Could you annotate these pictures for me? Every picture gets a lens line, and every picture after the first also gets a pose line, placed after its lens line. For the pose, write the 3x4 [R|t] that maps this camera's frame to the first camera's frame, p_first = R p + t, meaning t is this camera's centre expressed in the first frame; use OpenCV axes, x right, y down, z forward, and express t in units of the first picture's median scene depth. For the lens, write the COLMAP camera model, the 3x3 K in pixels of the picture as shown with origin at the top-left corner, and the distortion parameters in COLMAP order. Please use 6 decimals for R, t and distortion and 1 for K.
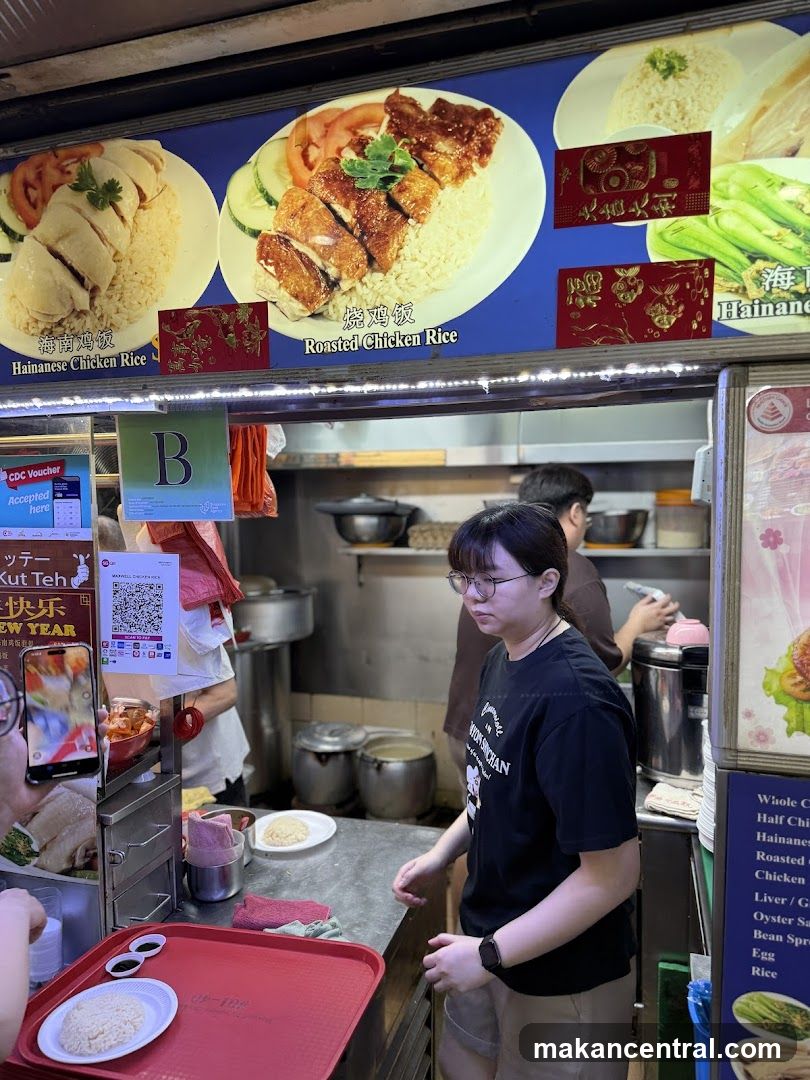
lens RADIAL K [[766.8, 0, 405.0], [0, 766.8, 540.0], [0, 0, 1]] dist [0.007870, -0.005786]
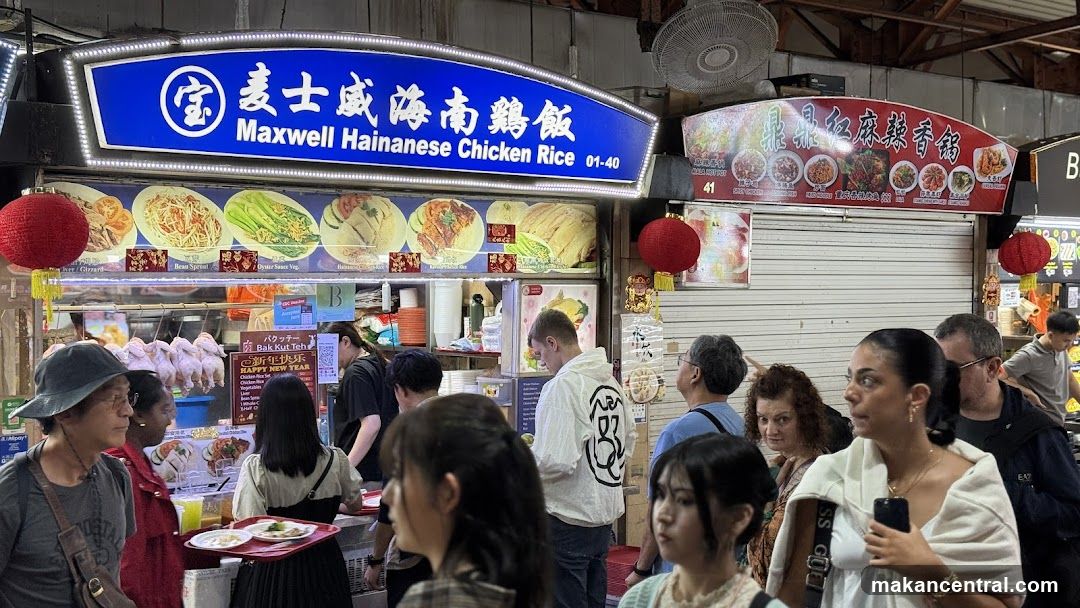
lens RADIAL K [[1575.1, 0, 540.0], [0, 1575.1, 304.0], [0, 0, 1]] dist [-0.001874, 0.126322]
pose [[0.515882, -0.003309, 0.856653, -5.673529], [0.050838, 0.998348, -0.026759, 0.117429], [-0.855150, 0.057355, 0.515198, -2.901634]]
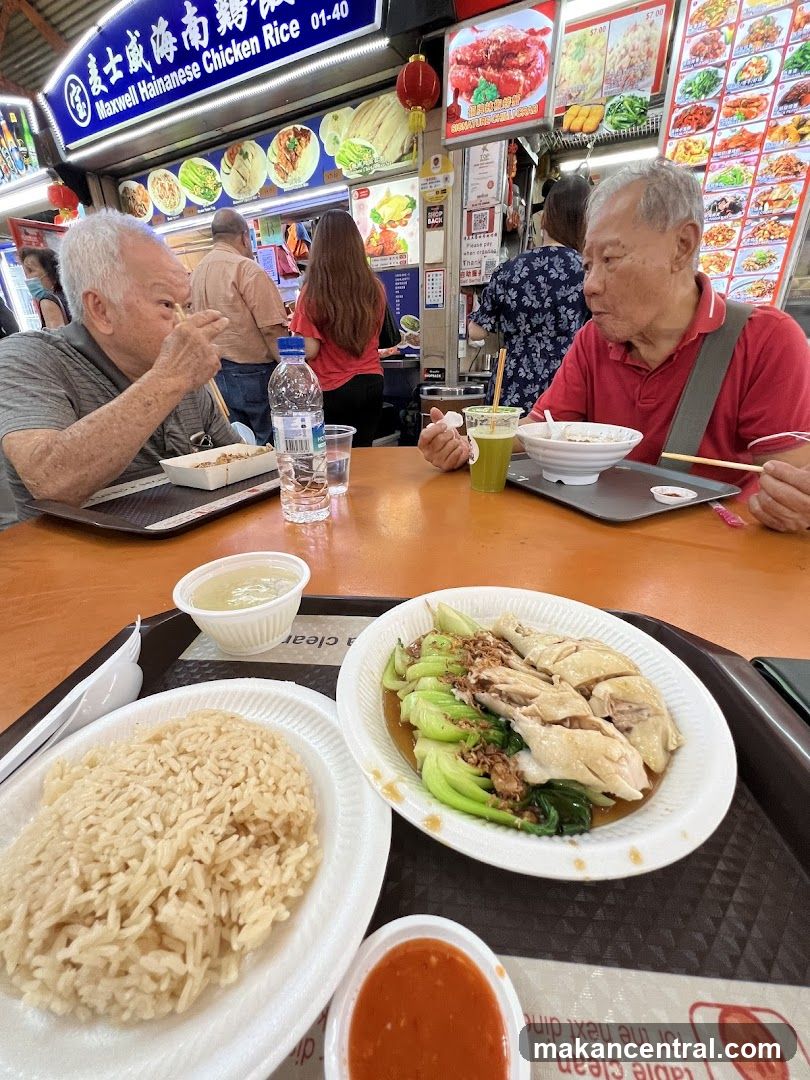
lens RADIAL K [[421.2, 0, 406.8], [0, 421.2, 525.6], [0, 0, 1]] dist [-0.002102, -0.000631]
pose [[0.982834, 0.069818, -0.170774, 1.245289], [-0.008990, 0.942655, 0.333649, 0.868119], [0.184275, -0.326386, 0.927100, -2.056879]]
